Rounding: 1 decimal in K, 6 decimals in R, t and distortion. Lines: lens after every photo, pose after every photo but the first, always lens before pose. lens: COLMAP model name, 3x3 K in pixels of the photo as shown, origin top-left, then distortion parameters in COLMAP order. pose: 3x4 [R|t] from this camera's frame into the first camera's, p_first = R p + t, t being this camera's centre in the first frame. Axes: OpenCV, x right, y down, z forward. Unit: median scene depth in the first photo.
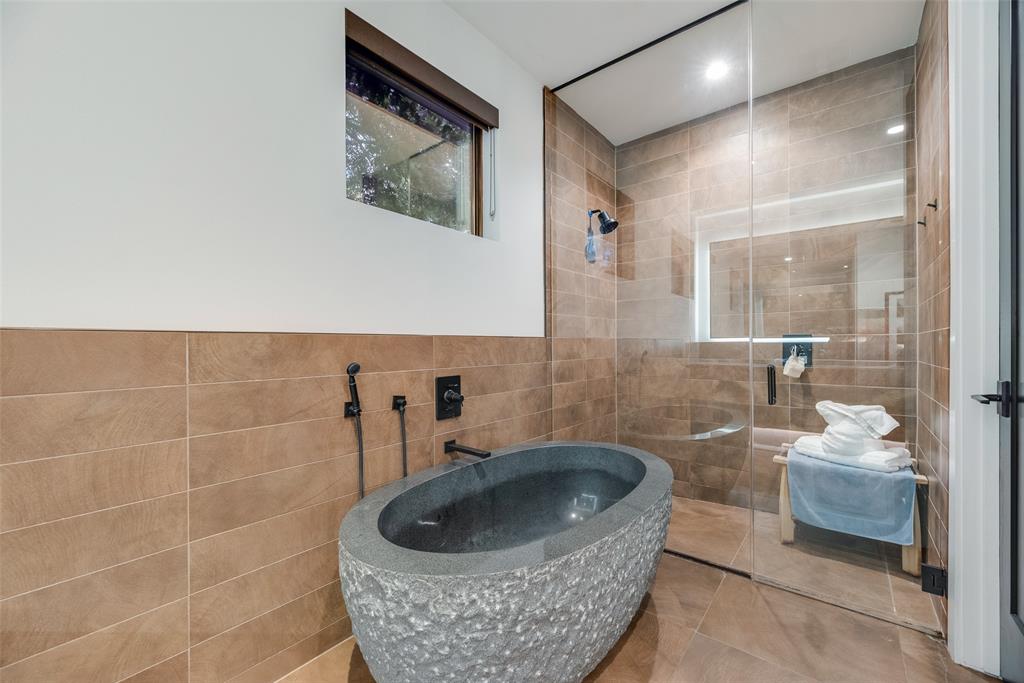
lens RADIAL K [[410.9, 0, 510.0], [0, 410.9, 345.8], [0, 0, 1]] dist [0.001439, 0.000566]
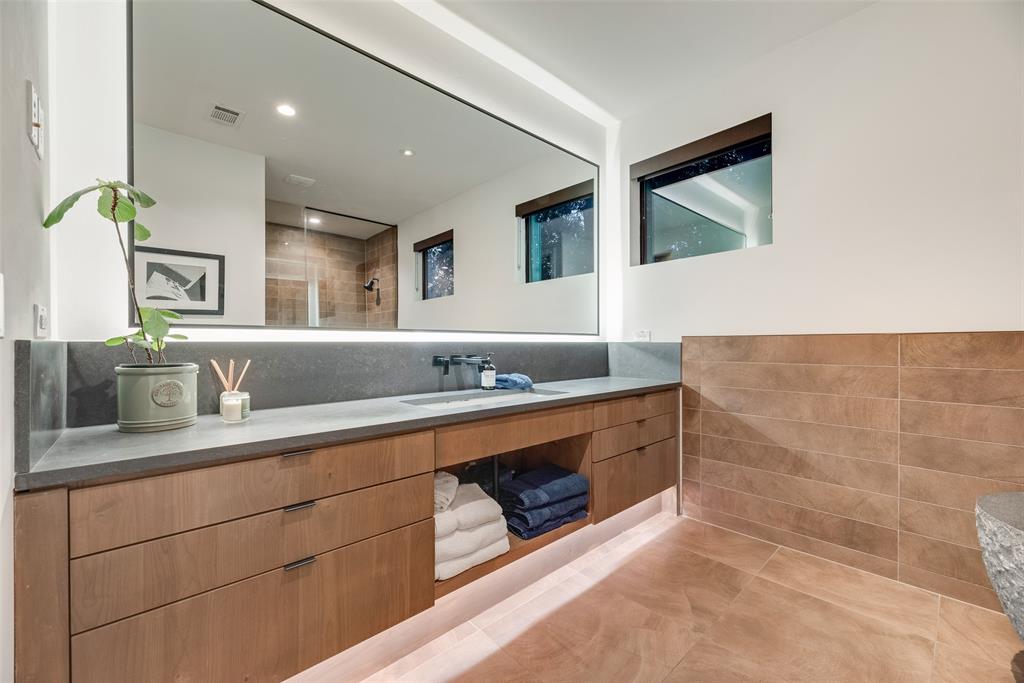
lens RADIAL K [[410.9, 0, 510.1], [0, 410.9, 344.4], [0, 0, 1]] dist [0.001439, 0.000566]
pose [[-0.153001, 0.005869, -0.988209, 1.040987], [-0.002138, 0.999978, 0.006270, 0.001319], [0.988224, 0.003072, -0.152986, -0.258297]]
